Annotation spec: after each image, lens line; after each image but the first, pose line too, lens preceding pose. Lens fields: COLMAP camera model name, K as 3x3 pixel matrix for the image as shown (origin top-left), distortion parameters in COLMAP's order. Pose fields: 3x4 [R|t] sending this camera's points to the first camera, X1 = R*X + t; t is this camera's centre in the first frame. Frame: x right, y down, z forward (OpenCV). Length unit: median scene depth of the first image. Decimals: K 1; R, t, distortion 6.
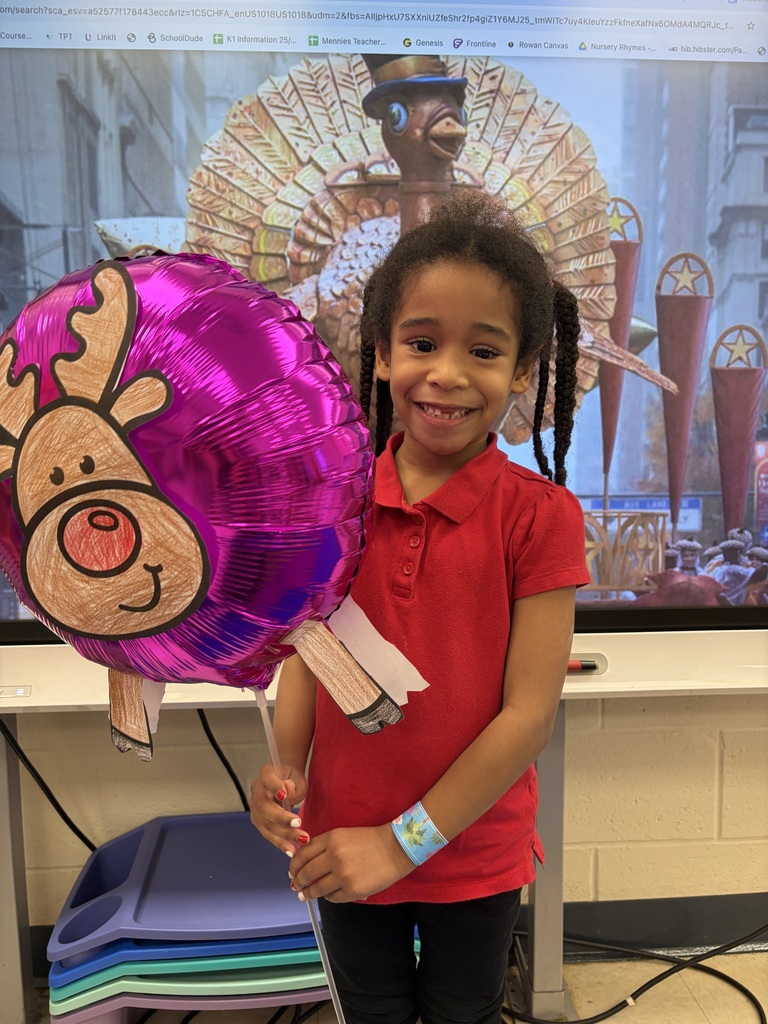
lens RADIAL K [[782.8, 0, 381.6], [0, 782.8, 518.0], [0, 0, 1]] dist [0.040809, -0.048504]
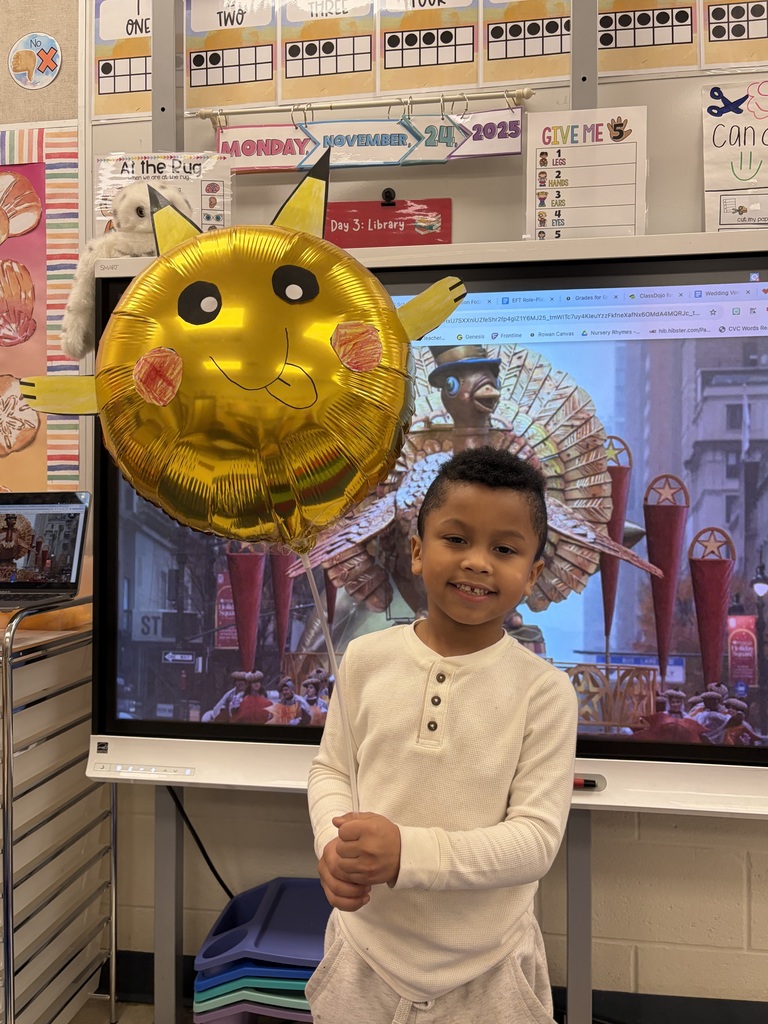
lens RADIAL K [[829.5, 0, 383.3], [0, 829.5, 516.8], [0, 0, 1]] dist [0.045037, -0.048722]
pose [[0.978967, 0.012286, -0.203649, 0.203436], [-0.032988, 0.994583, -0.098577, -0.107751], [0.201335, 0.103222, 0.974069, -0.478653]]
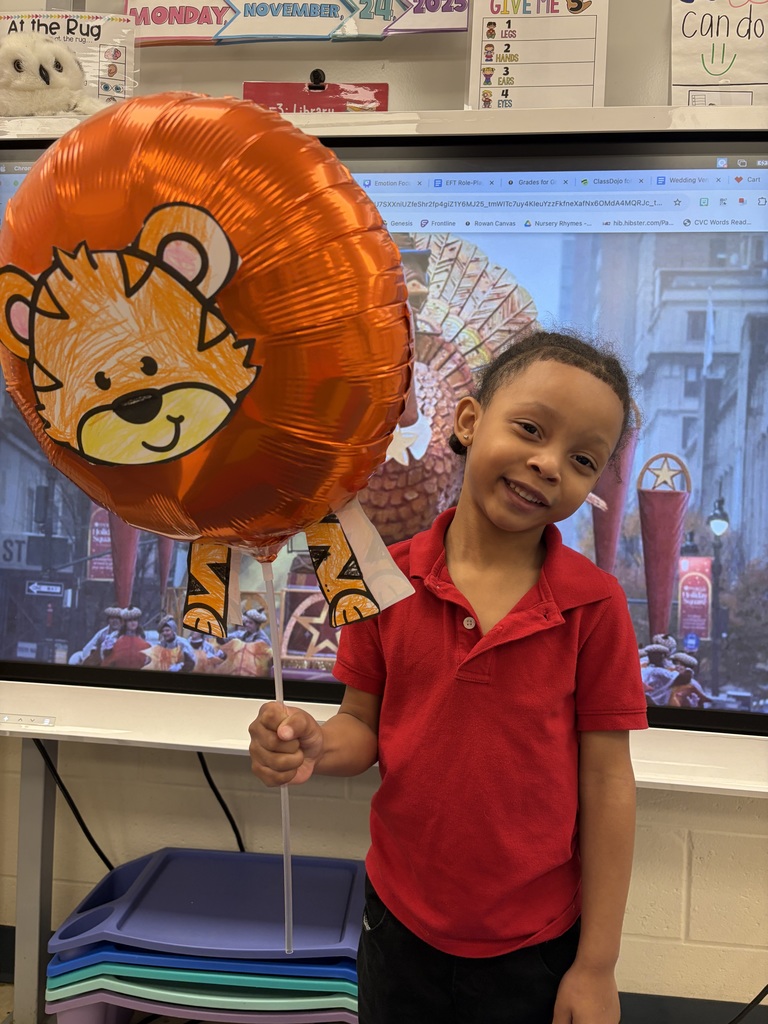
lens RADIAL K [[785.1, 0, 380.9], [0, 785.1, 511.8], [0, 0, 1]] dist [0.032996, -0.036285]
pose [[0.983649, 0.050529, -0.172864, 0.256038], [-0.067771, 0.993135, -0.095337, -0.026129], [0.166860, 0.105493, 0.980321, -0.172314]]
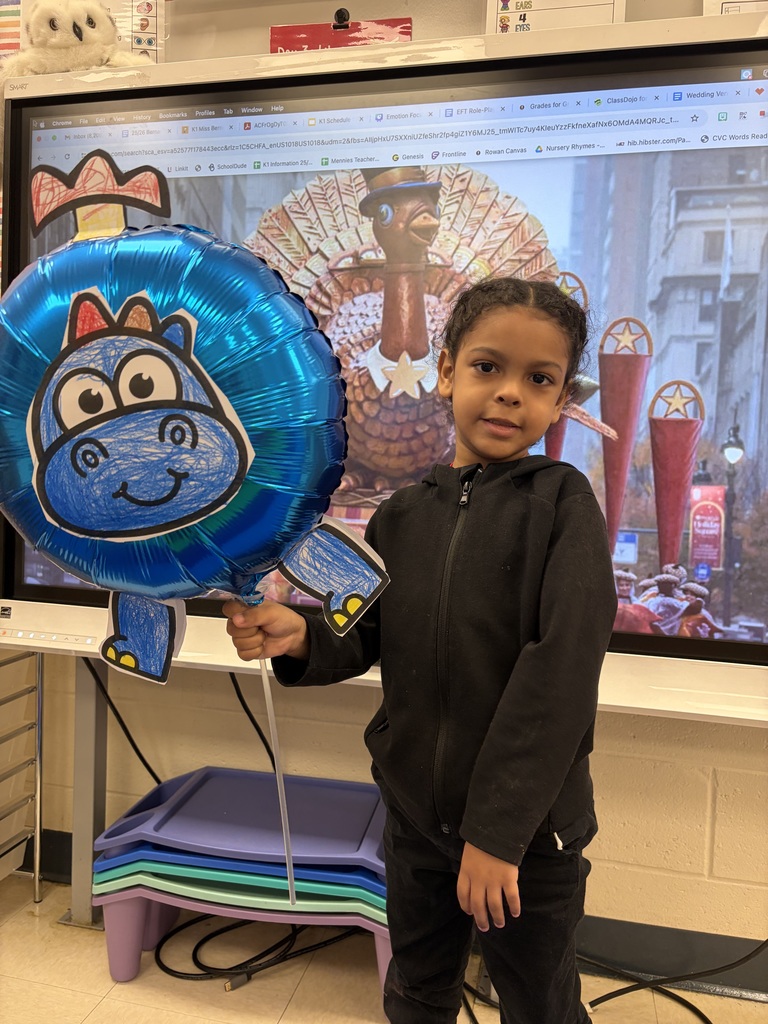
lens RADIAL K [[785.1, 0, 380.9], [0, 785.1, 511.8], [0, 0, 1]] dist [0.032996, -0.036285]
pose [[0.956679, 0.058980, -0.285107, 0.386637], [-0.074942, 0.996154, -0.045396, 0.021690], [0.281333, 0.064796, 0.957420, -0.172336]]
